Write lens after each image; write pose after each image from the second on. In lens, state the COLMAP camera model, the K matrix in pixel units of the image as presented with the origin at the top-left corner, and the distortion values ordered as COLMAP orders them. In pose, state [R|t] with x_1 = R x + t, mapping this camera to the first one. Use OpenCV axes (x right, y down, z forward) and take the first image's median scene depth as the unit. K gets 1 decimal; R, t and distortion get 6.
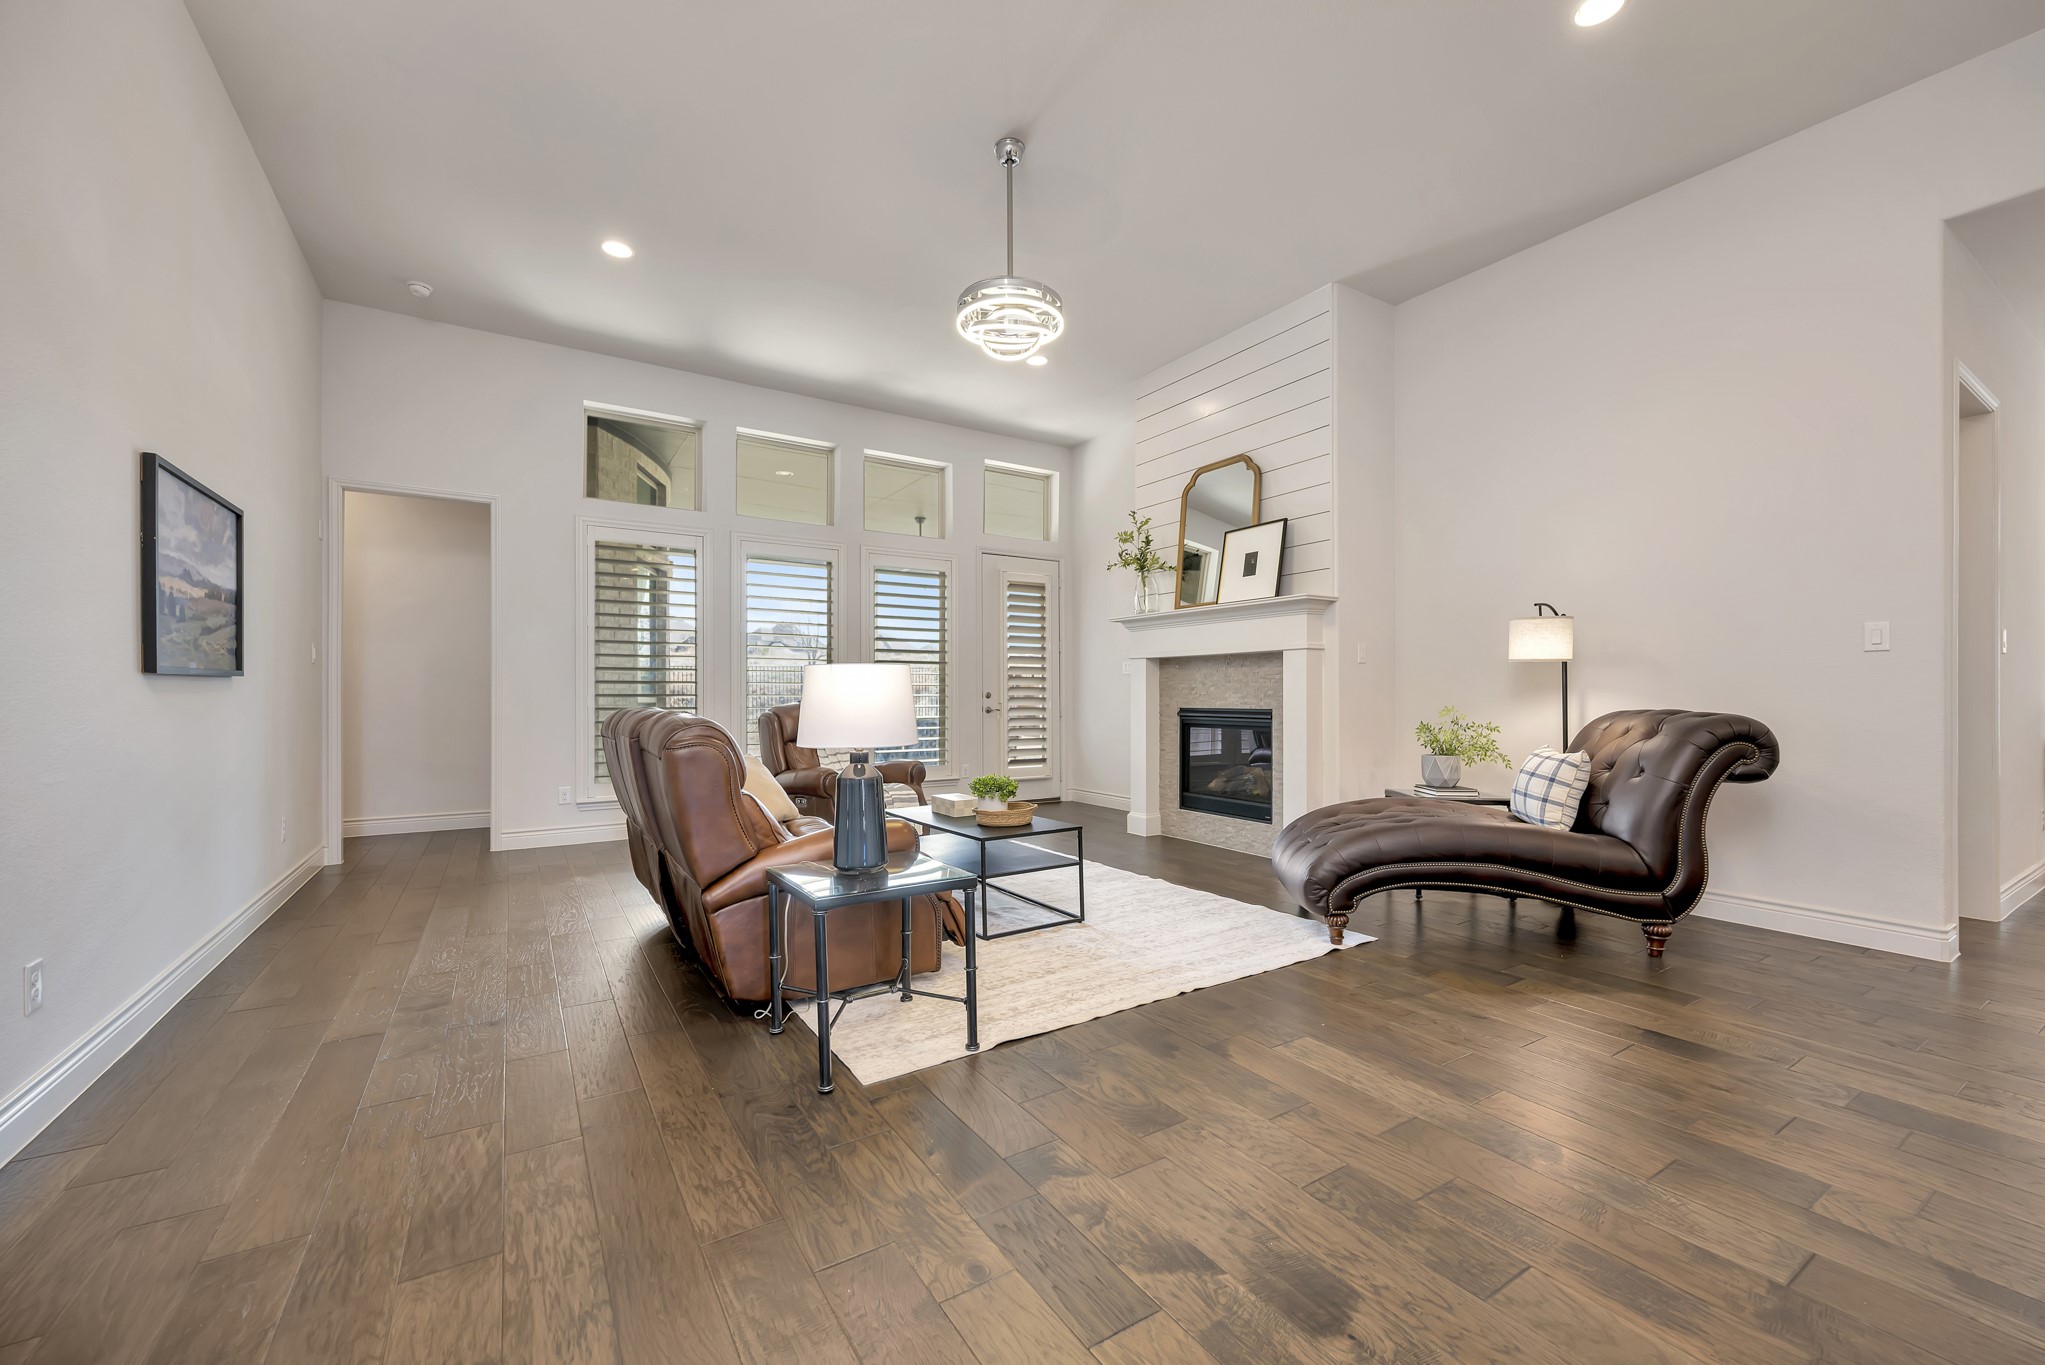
lens RADIAL K [[816.5, 0, 1040.3], [0, 816.5, 690.8], [0, 0, 1]] dist [-0.002646, 0.001169]
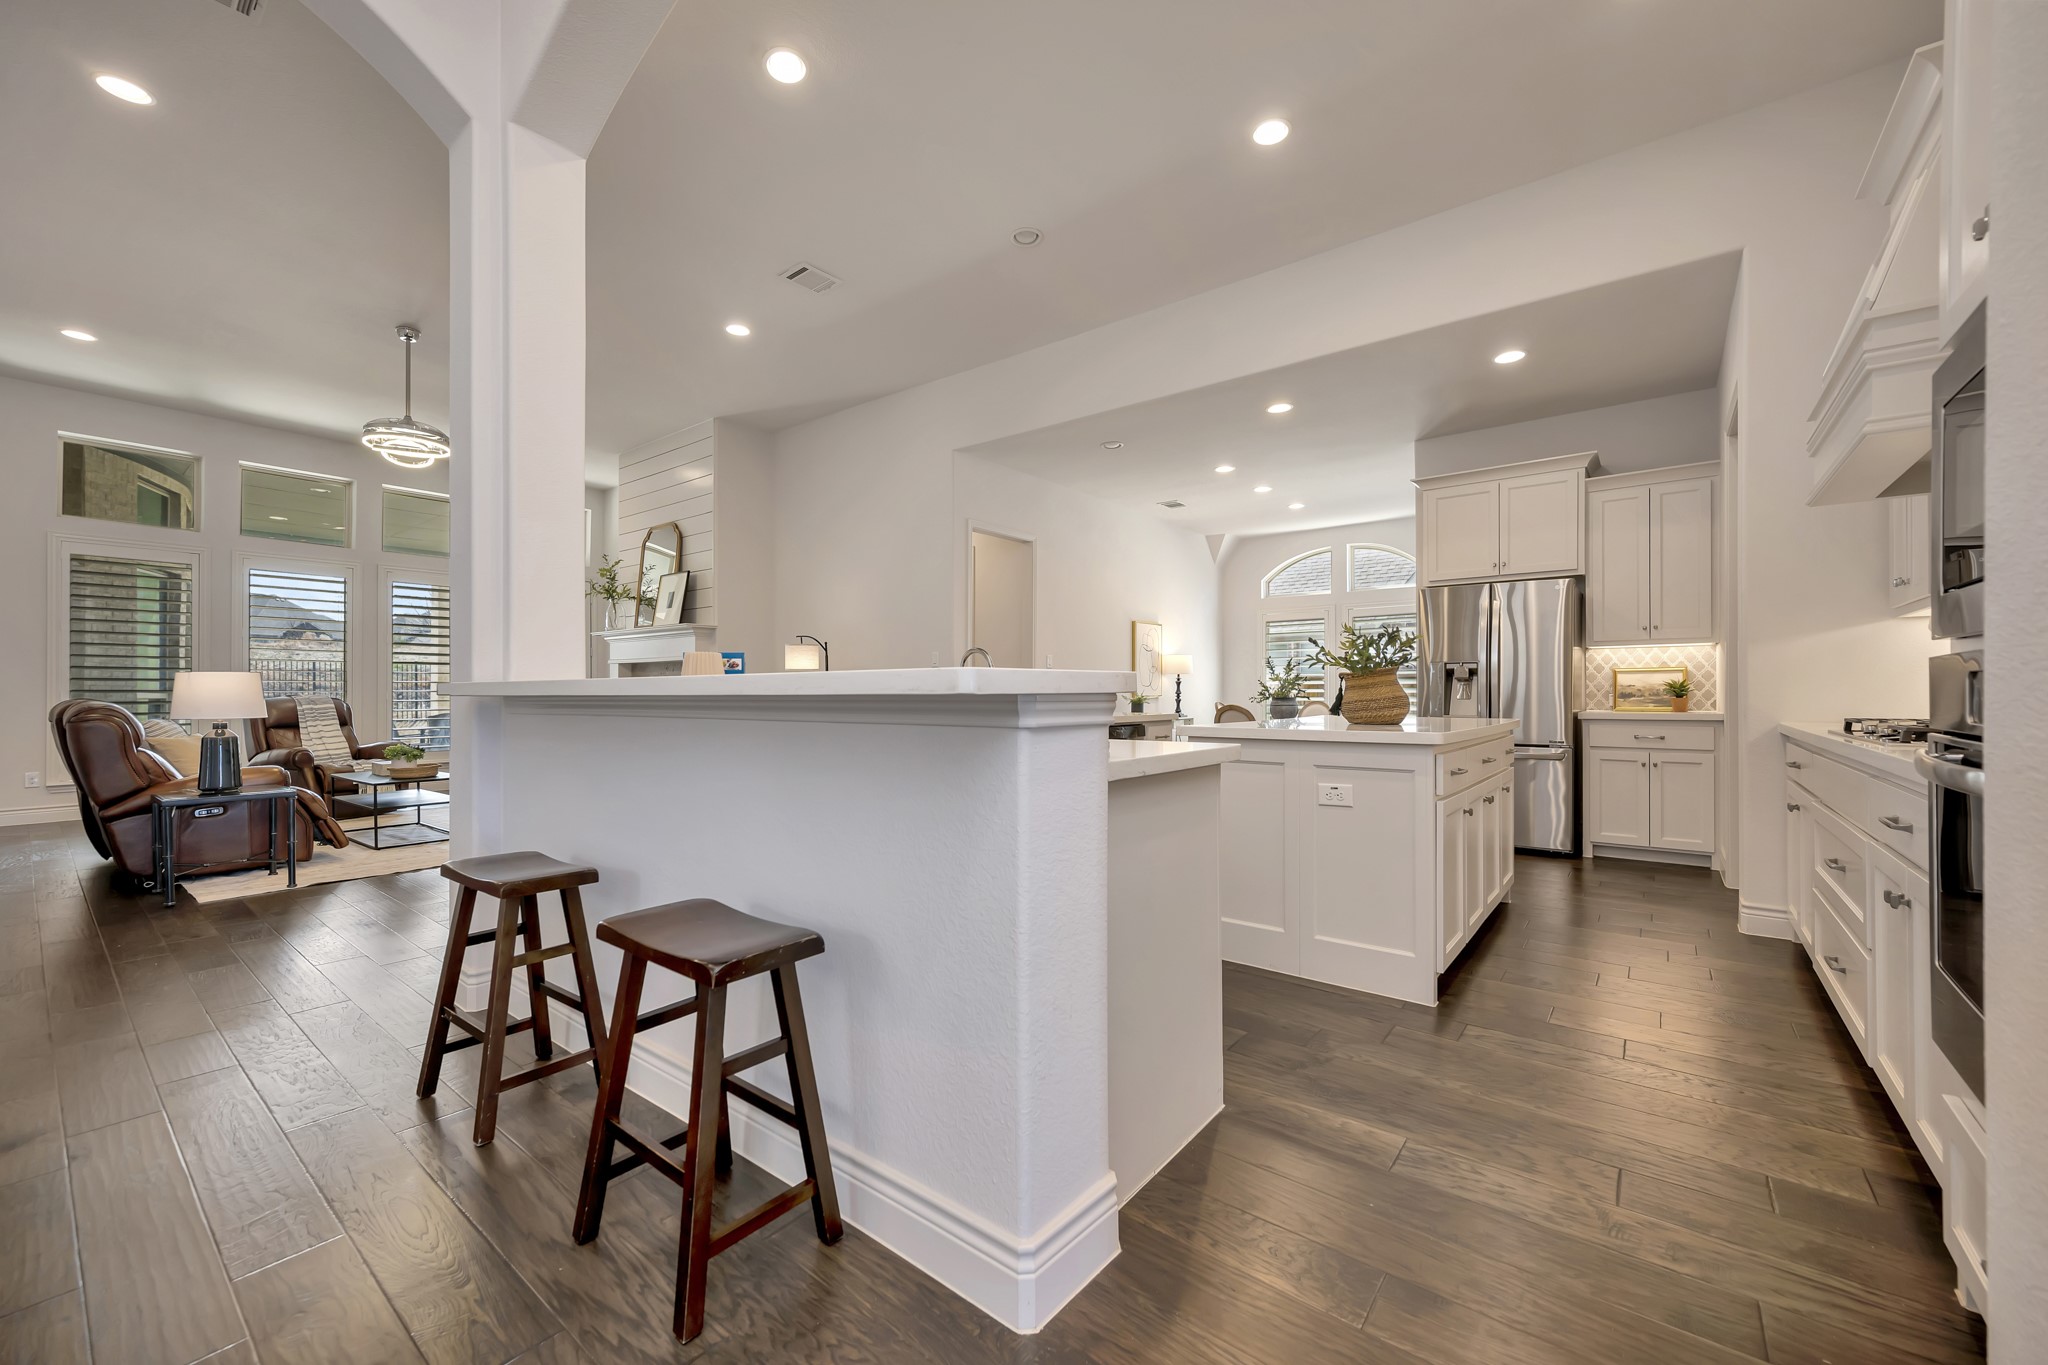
lens RADIAL K [[817.7, 0, 1044.7], [0, 817.7, 682.5], [0, 0, 1]] dist [-0.002646, 0.001169]
pose [[0.946905, 0.003531, 0.321495, 0.418315], [-0.000856, 0.999964, -0.008461, 0.001223], [-0.321513, 0.007736, 0.946874, -0.571184]]
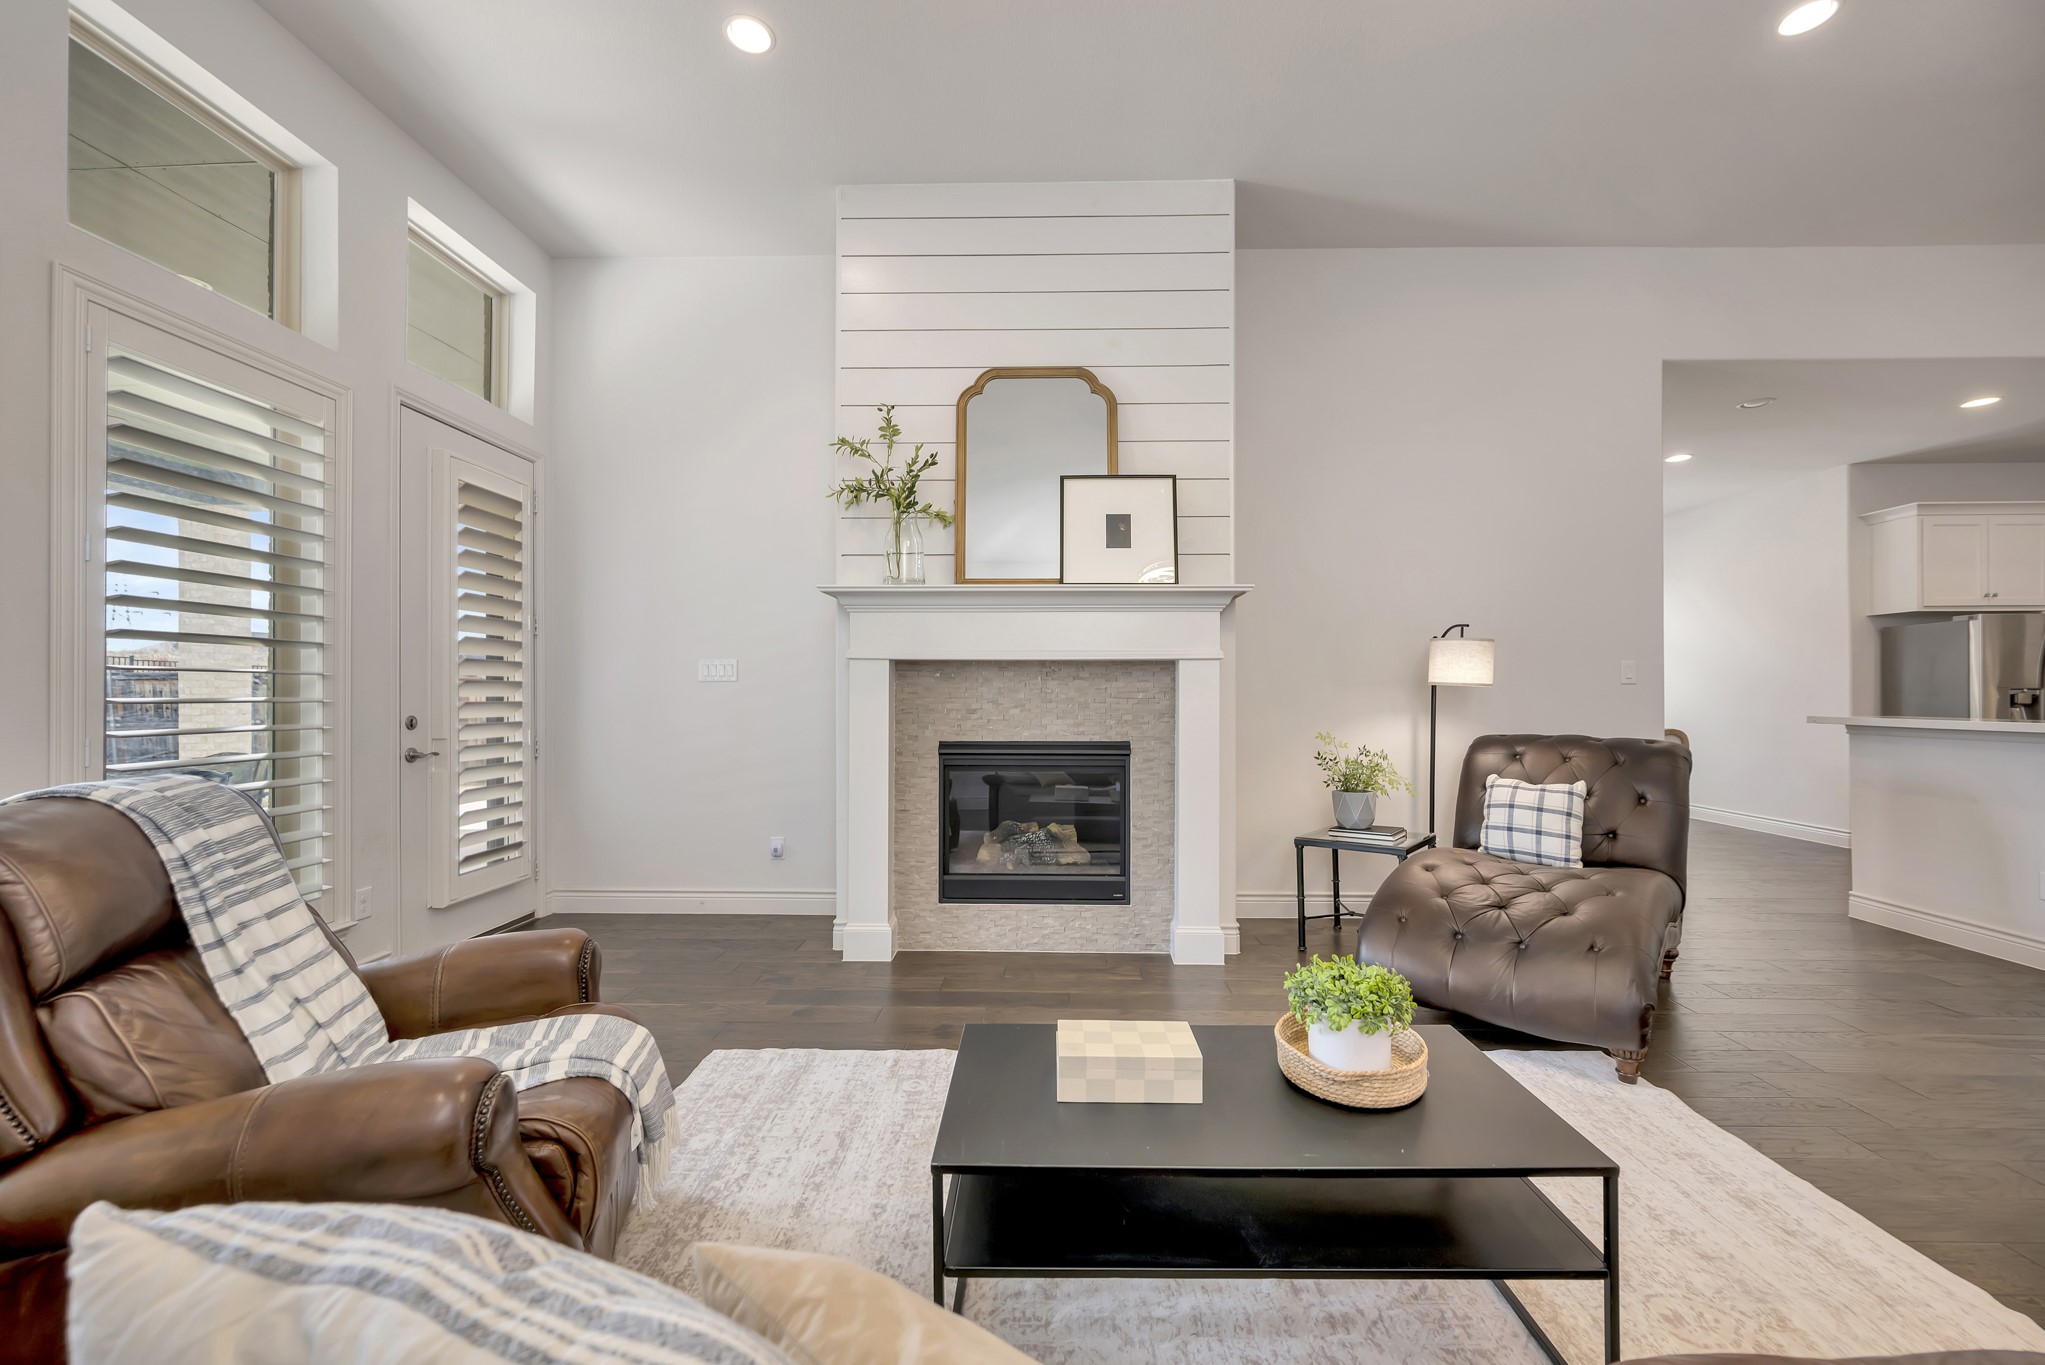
lens RADIAL K [[816.5, 0, 1041.9], [0, 816.5, 690.8], [0, 0, 1]] dist [-0.002646, 0.001169]
pose [[0.569229, 0.006148, 0.822156, -0.342339], [-0.005948, 0.999977, -0.003360, -0.018256], [-0.822157, -0.002977, 0.569253, 0.662476]]
